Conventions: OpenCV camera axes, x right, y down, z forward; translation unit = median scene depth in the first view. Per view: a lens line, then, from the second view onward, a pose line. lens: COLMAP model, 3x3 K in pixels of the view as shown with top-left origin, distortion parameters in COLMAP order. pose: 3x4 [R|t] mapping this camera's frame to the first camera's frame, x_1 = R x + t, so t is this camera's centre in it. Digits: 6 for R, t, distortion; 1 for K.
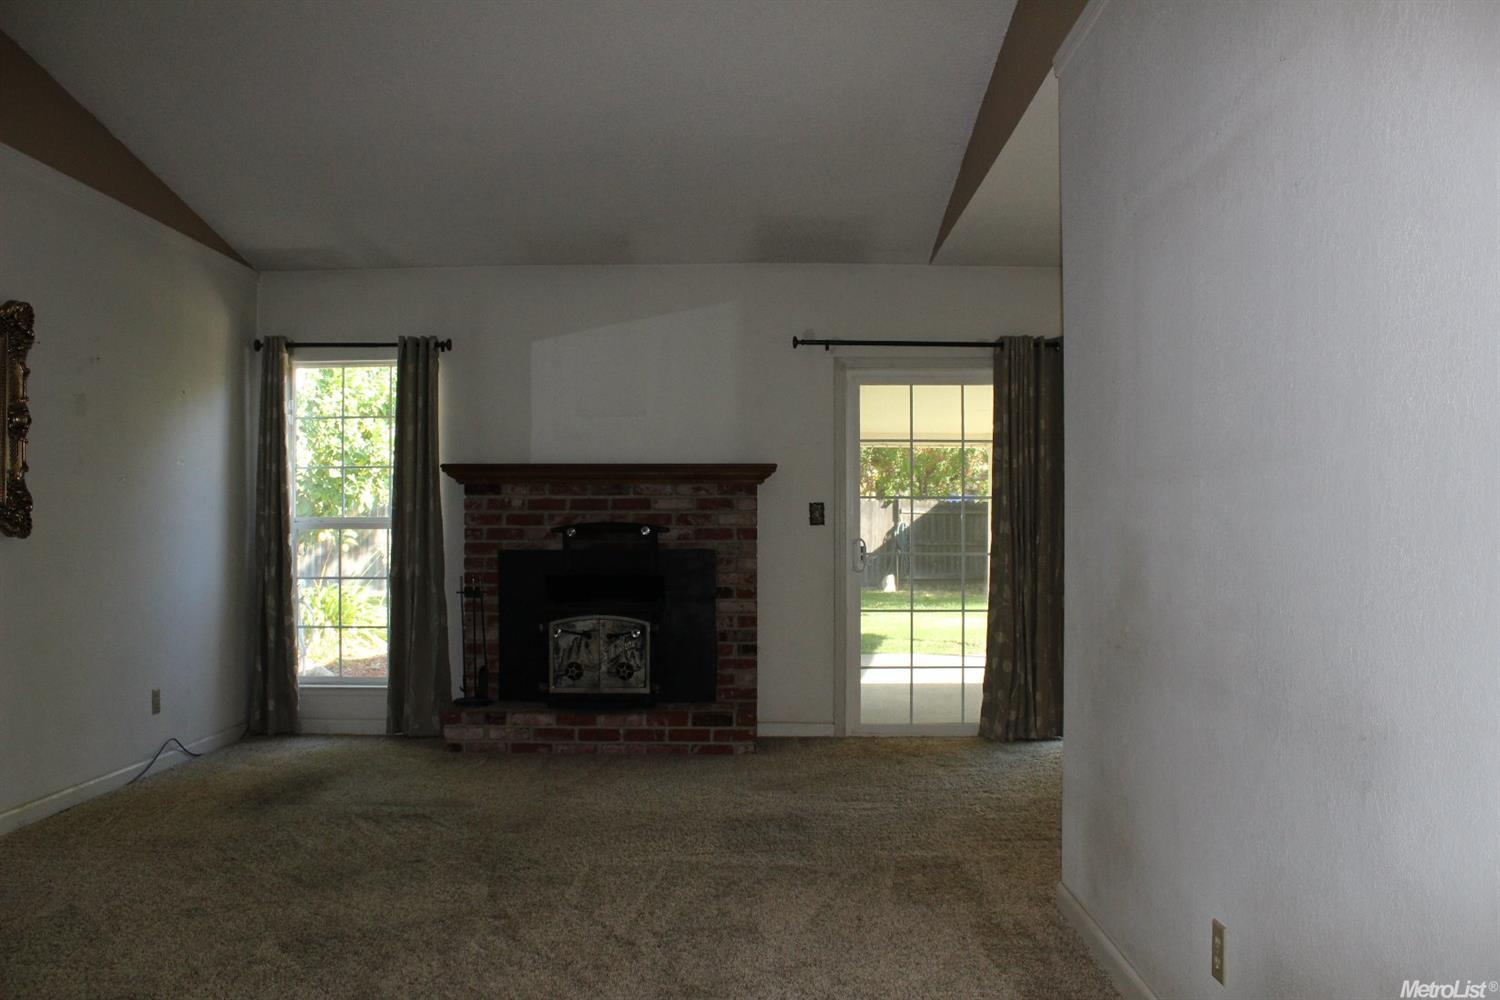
lens RADIAL K [[1256.8, 0, 724.9], [0, 1256.8, 506.7], [0, 0, 1]] dist [-0.101890, 0.007675]
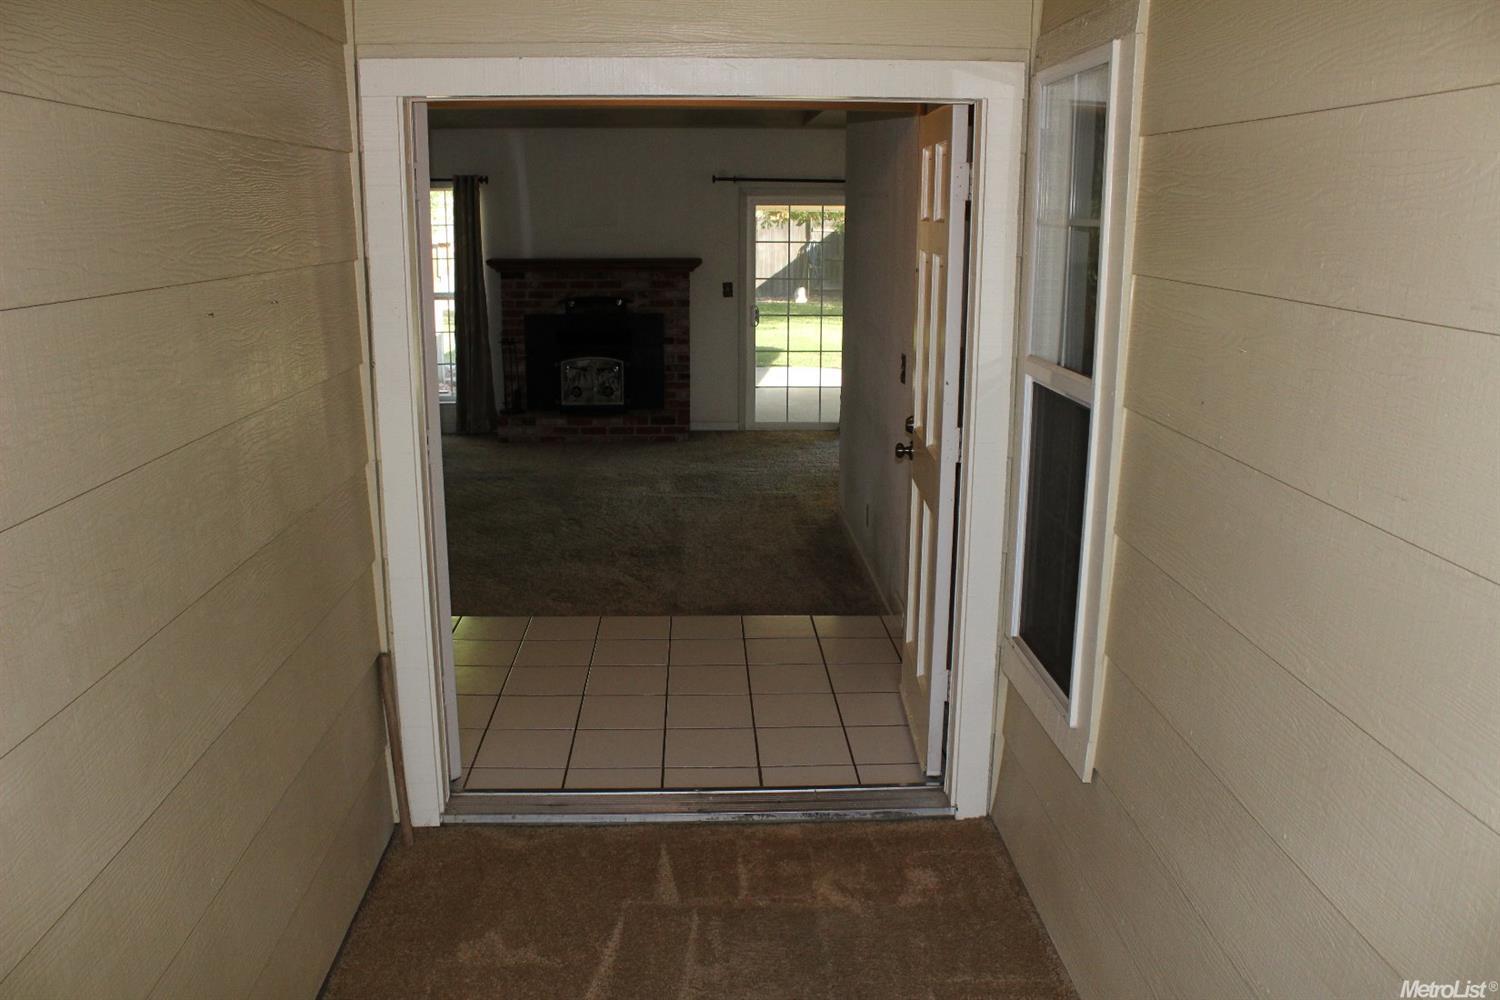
lens RADIAL K [[1256.8, 0, 724.9], [0, 1256.8, 506.7], [0, 0, 1]] dist [-0.101890, 0.007675]
pose [[0.998298, -0.012079, 0.057054, -0.022902], [-0.002210, 0.969779, 0.243975, -0.114434], [-0.058277, -0.243686, 0.968102, -0.583843]]
